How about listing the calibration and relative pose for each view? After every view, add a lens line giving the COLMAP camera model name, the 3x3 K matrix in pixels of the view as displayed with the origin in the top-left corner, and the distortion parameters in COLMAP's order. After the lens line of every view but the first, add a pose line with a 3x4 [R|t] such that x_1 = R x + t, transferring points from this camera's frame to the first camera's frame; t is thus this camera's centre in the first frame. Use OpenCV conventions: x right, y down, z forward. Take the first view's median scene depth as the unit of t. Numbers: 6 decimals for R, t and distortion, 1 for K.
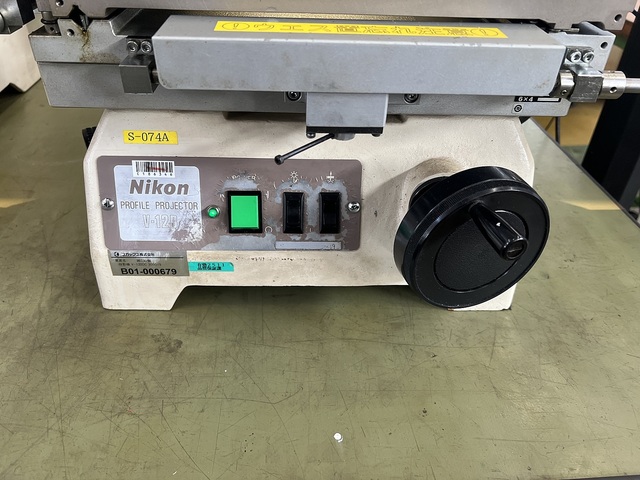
lens RADIAL K [[491.3, 0, 310.7], [0, 491.3, 246.7], [0, 0, 1]] dist [0.008124, -0.041547]
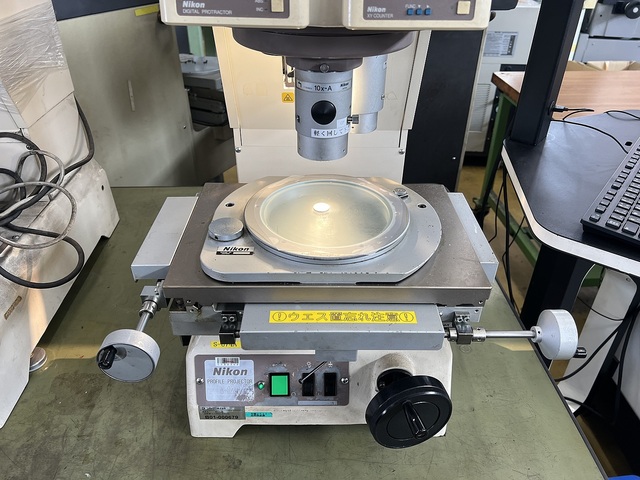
lens RADIAL K [[491.3, 0, 317.1], [0, 491.3, 247.3], [0, 0, 1]] dist [0.008124, -0.041547]
pose [[0.999843, -0.002665, -0.017522, 0.024153], [0.001725, 0.998569, -0.053443, -0.439375], [0.017639, 0.053405, 0.998417, -0.692868]]
